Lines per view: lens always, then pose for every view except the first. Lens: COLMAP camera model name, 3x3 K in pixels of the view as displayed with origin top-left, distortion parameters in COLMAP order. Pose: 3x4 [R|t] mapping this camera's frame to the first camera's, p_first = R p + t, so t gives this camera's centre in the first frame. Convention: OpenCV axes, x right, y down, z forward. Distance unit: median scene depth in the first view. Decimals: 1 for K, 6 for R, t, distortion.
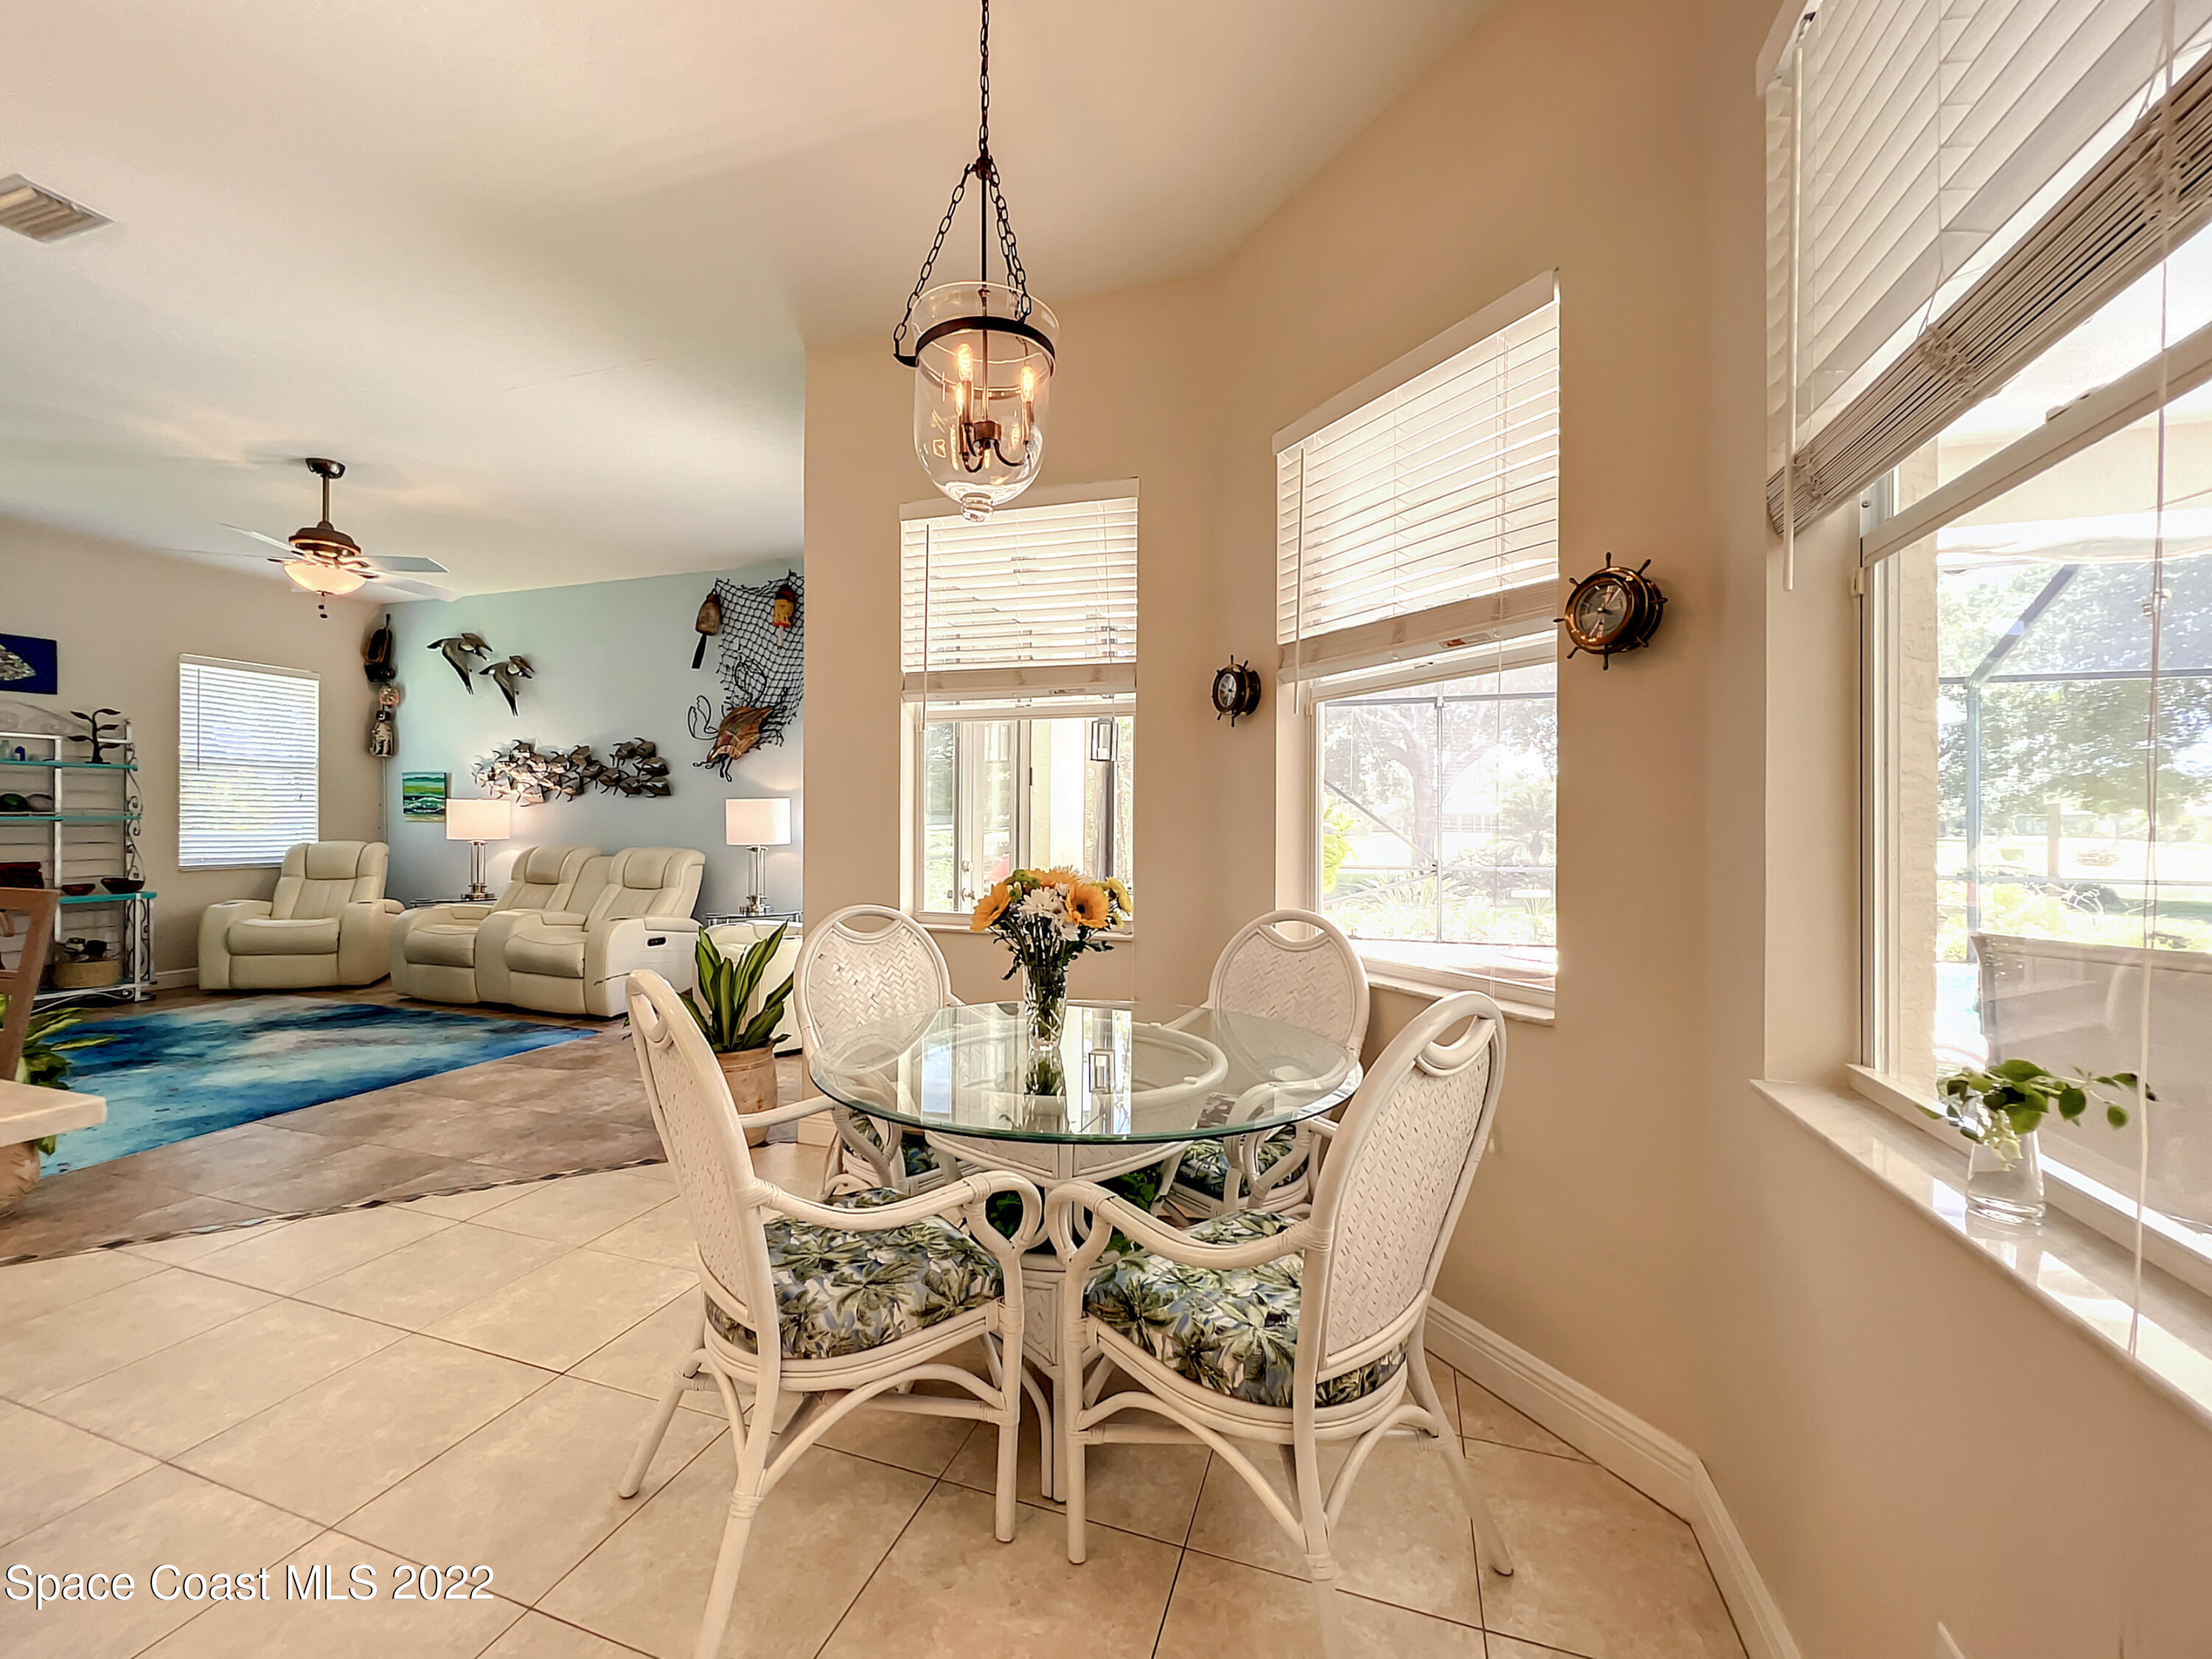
lens RADIAL K [[909.5, 0, 1062.7], [0, 909.5, 821.5], [0, 0, 1]] dist [0.000315, 0.000757]
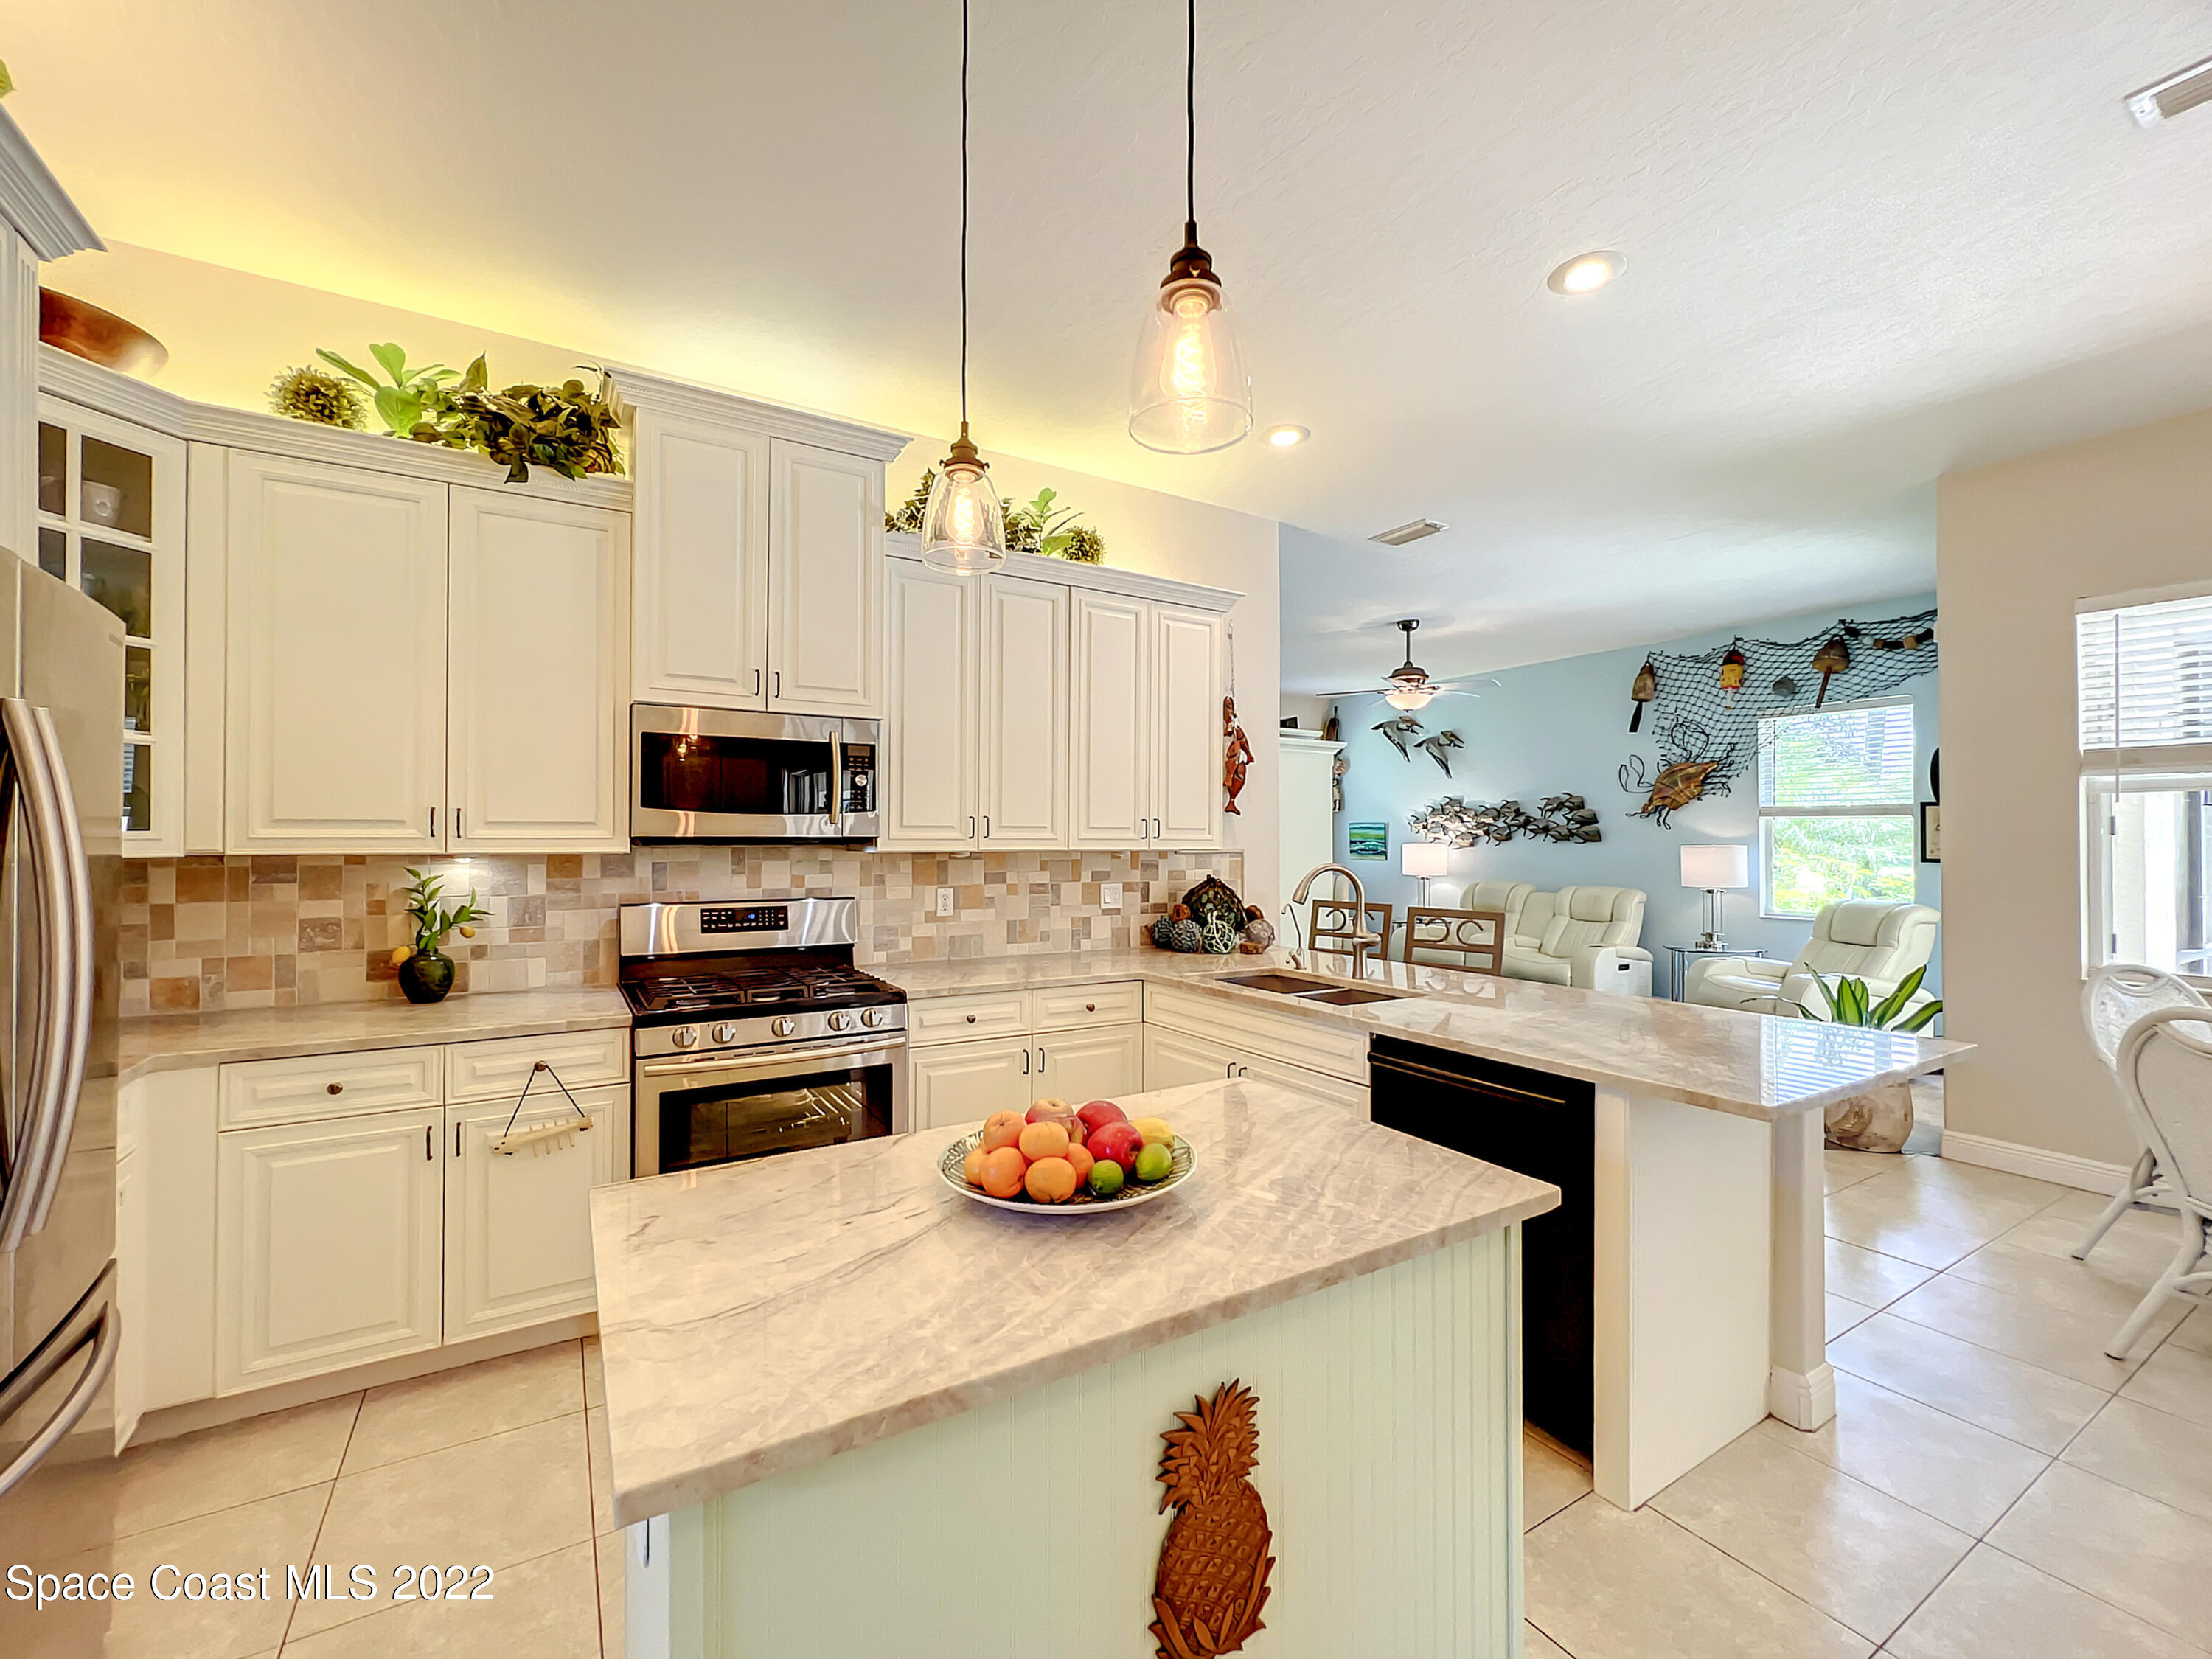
lens RADIAL K [[896.0, 0, 1093.2], [0, 896.0, 826.5], [0, 0, 1]] dist [-0.000173, -0.000117]
pose [[0.777163, -0.014156, -0.629140, -0.239888], [0.001725, 0.999791, -0.020364, -0.028518], [0.629297, 0.014741, 0.777025, -0.338207]]
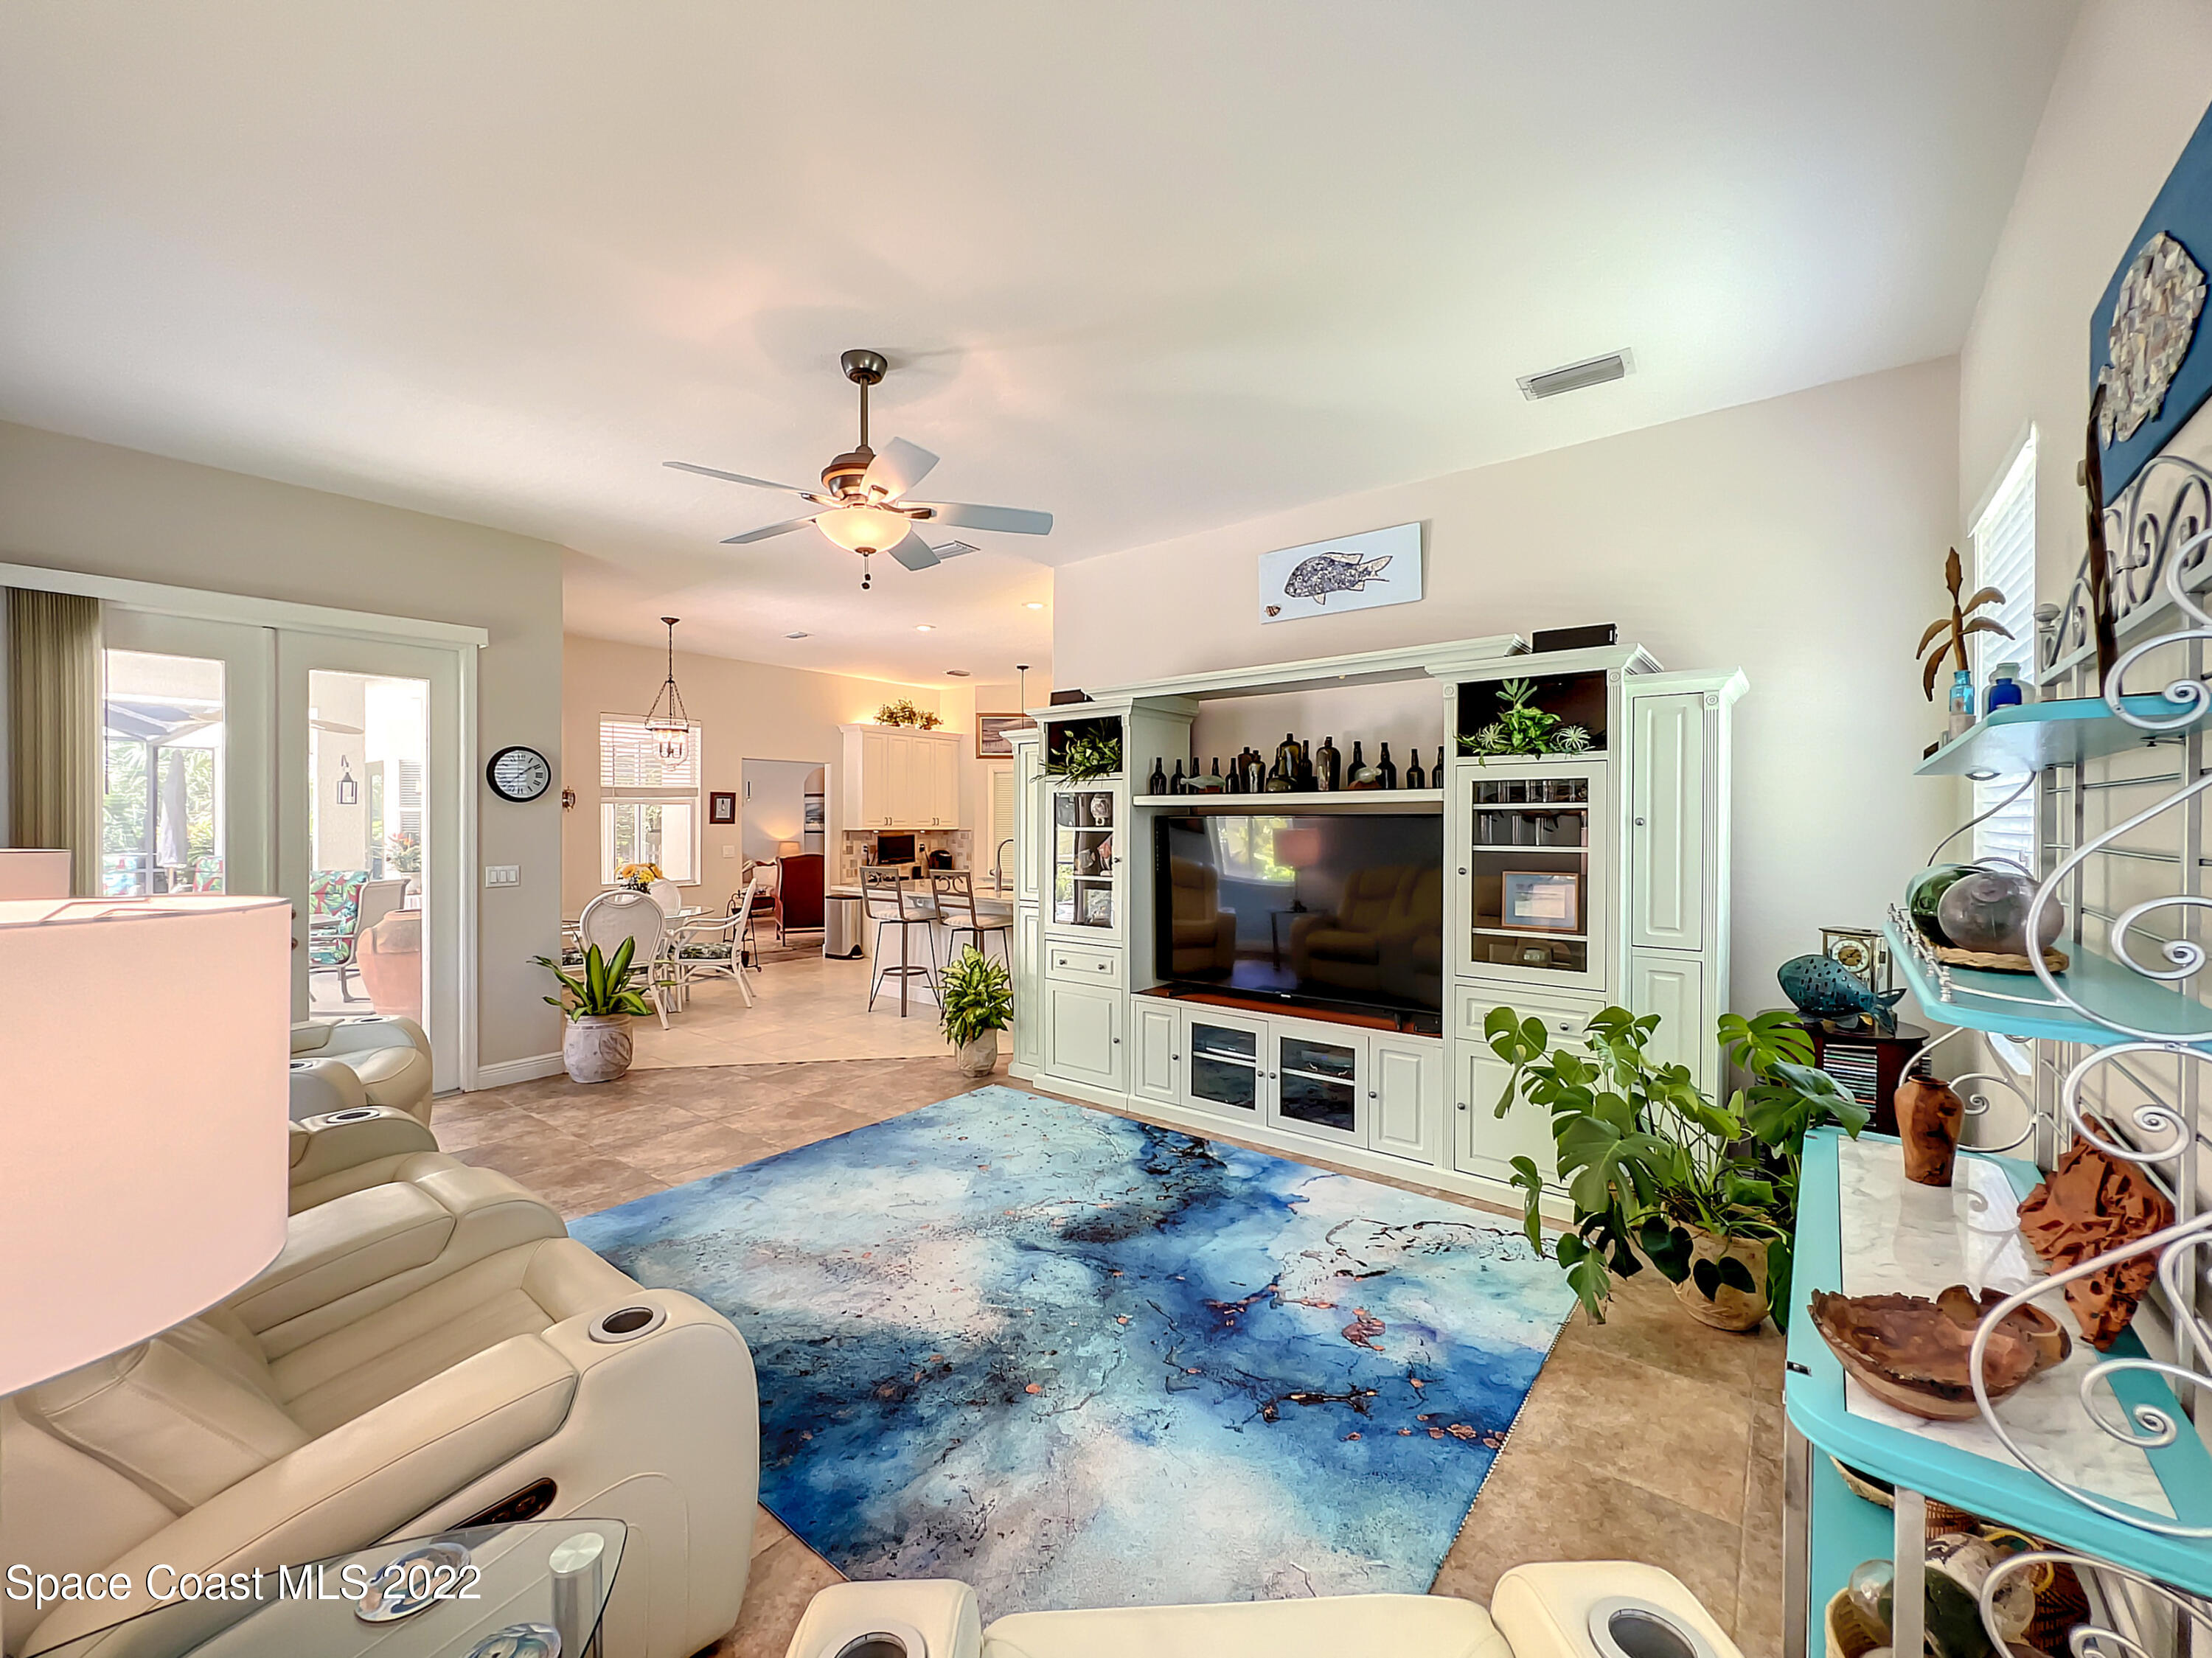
lens RADIAL K [[895.9, 0, 1093.2], [0, 895.9, 826.0], [0, 0, 1]] dist [-0.000173, -0.000117]
pose [[-0.945426, -0.006989, 0.325762, -0.919716], [-0.005226, 0.999967, 0.006289, -0.039973], [-0.325795, 0.004243, -0.945431, 1.217883]]
